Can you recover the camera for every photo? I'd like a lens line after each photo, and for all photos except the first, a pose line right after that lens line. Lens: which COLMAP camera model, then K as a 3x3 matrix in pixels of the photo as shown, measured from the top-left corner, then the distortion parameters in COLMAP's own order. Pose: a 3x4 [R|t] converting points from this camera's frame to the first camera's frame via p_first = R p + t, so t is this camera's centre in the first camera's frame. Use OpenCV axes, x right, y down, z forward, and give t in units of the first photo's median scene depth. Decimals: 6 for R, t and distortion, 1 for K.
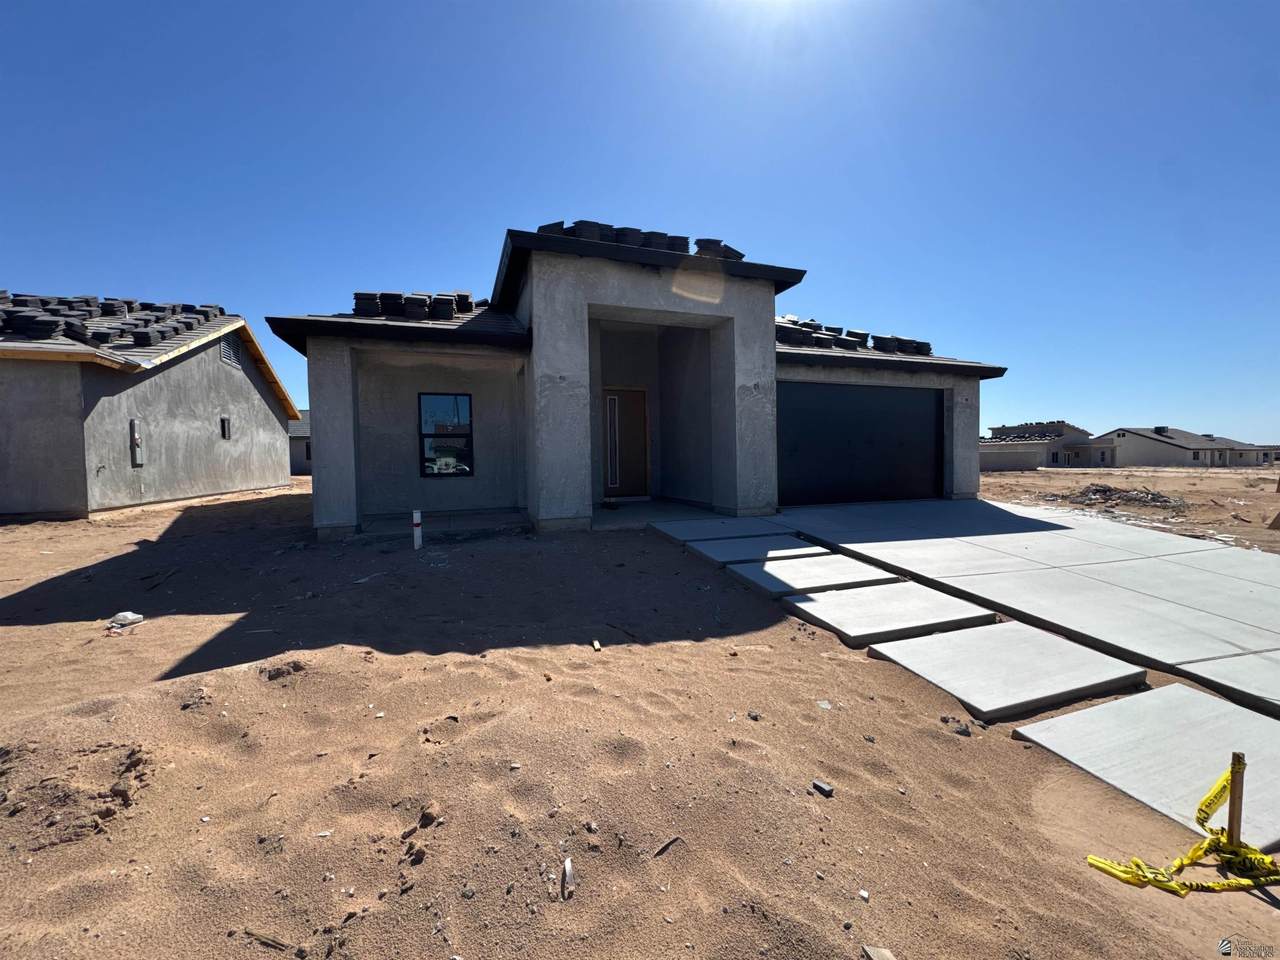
lens RADIAL K [[511.7, 0, 640.0], [0, 511.7, 480.0], [0, 0, 1]] dist [-0.004155, -0.000125]
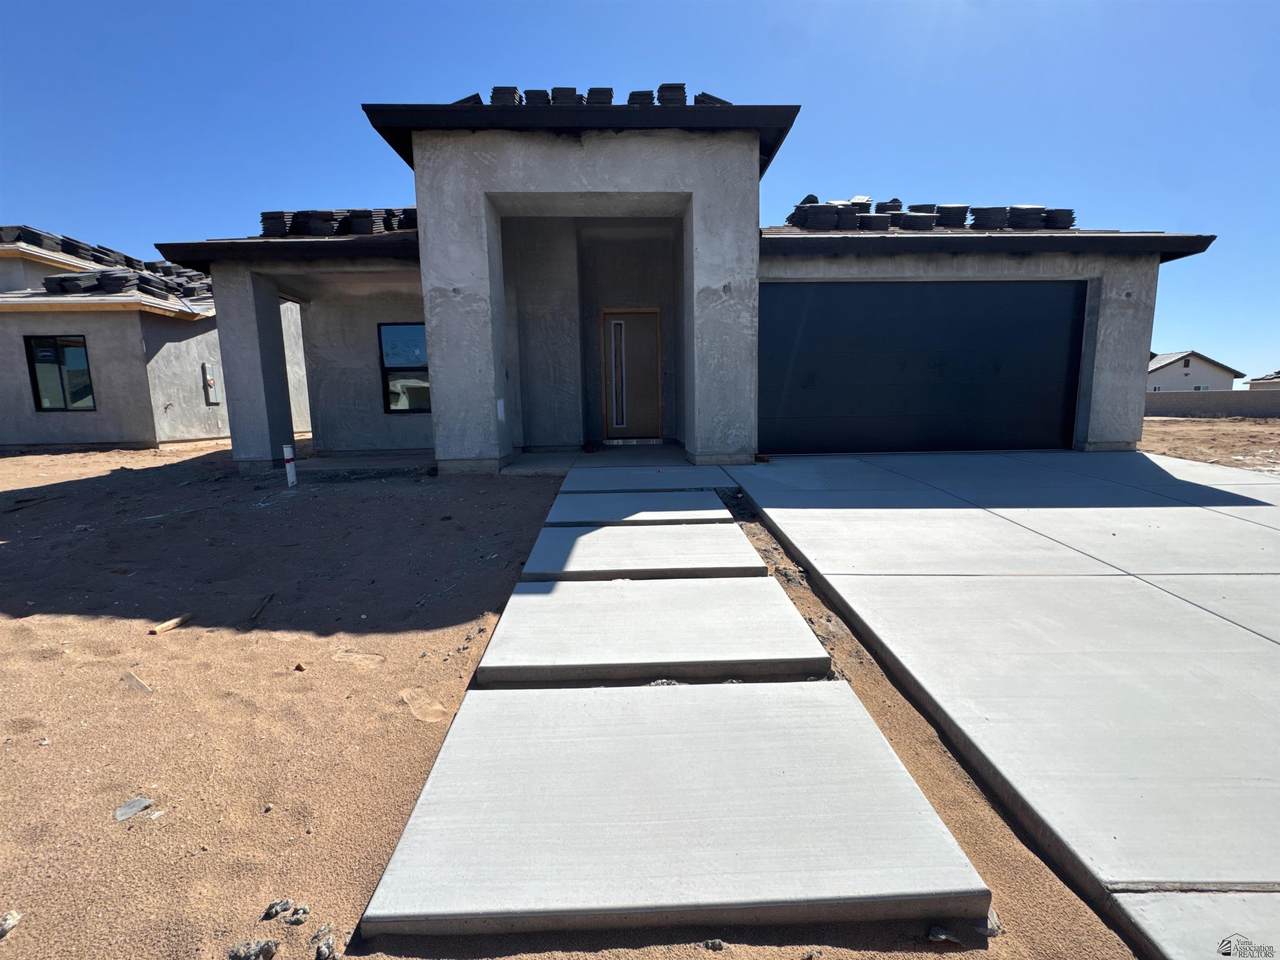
lens RADIAL K [[511.7, 0, 640.0], [0, 511.7, 480.0], [0, 0, 1]] dist [-0.004155, -0.000125]
pose [[0.948751, 0.042144, -0.313201, 0.344878], [-0.009461, 0.994411, 0.105149, 0.014036], [0.315882, -0.096797, 0.943848, 0.238765]]
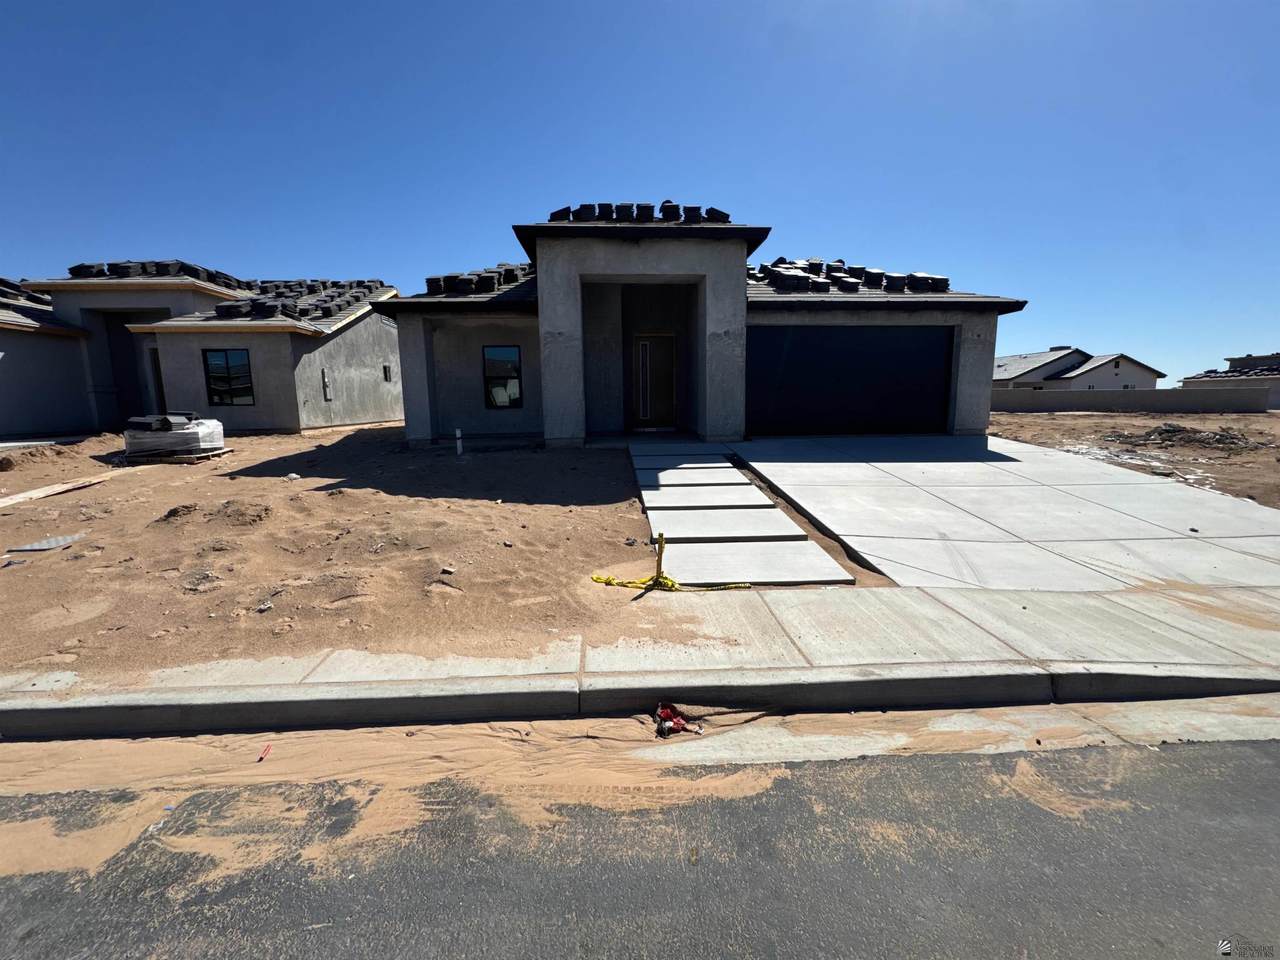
lens RADIAL K [[511.7, 0, 640.0], [0, 511.7, 480.0], [0, 0, 1]] dist [-0.004155, -0.000125]
pose [[0.958292, 0.045960, -0.282072, 0.379179], [-0.012558, 0.992803, 0.119102, 0.016930], [0.285516, -0.110592, 0.951972, -0.223123]]
